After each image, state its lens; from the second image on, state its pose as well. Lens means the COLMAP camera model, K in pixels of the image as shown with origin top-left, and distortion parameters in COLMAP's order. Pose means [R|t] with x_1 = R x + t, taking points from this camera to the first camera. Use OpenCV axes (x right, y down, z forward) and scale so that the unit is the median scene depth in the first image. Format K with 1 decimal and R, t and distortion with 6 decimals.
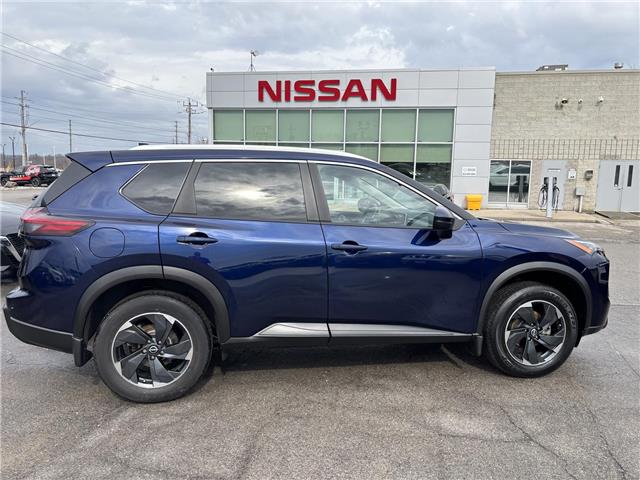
lens RADIAL K [[486.2, 0, 320.0], [0, 486.2, 240.0], [0, 0, 1]] dist [0.010819, 0.006948]
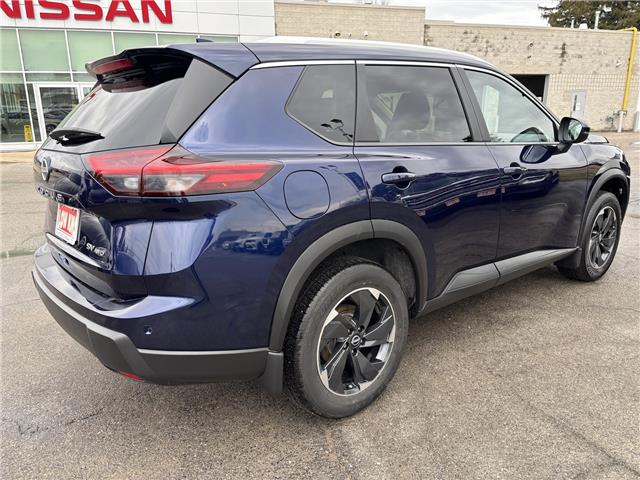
lens RADIAL K [[484.3, 0, 320.0], [0, 484.3, 240.0], [0, 0, 1]] dist [0.031643, -0.054044]
pose [[0.865324, -0.154877, 0.476684, -0.693859], [0.094232, 0.984372, 0.148768, -0.026035], [-0.492275, -0.083814, 0.866395, 0.430871]]
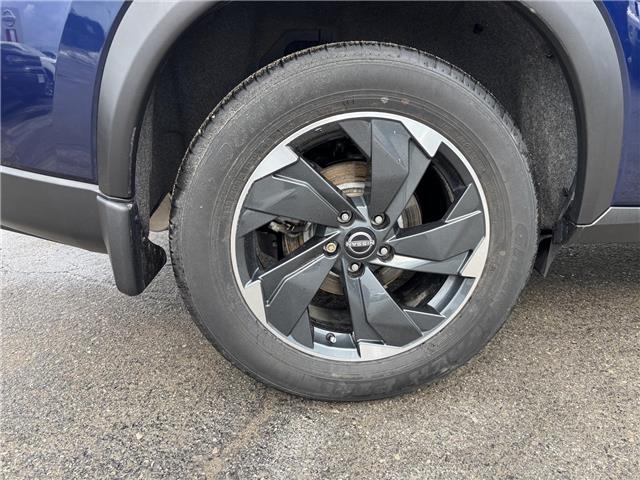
lens RADIAL K [[484.3, 0, 320.0], [0, 484.3, 240.0], [0, 0, 1]] dist [0.031643, -0.054044]
pose [[0.995995, 0.005681, -0.089228, -0.339049], [0.012573, 0.979163, 0.202686, 0.161060], [0.088521, -0.202996, 0.975170, 0.701803]]
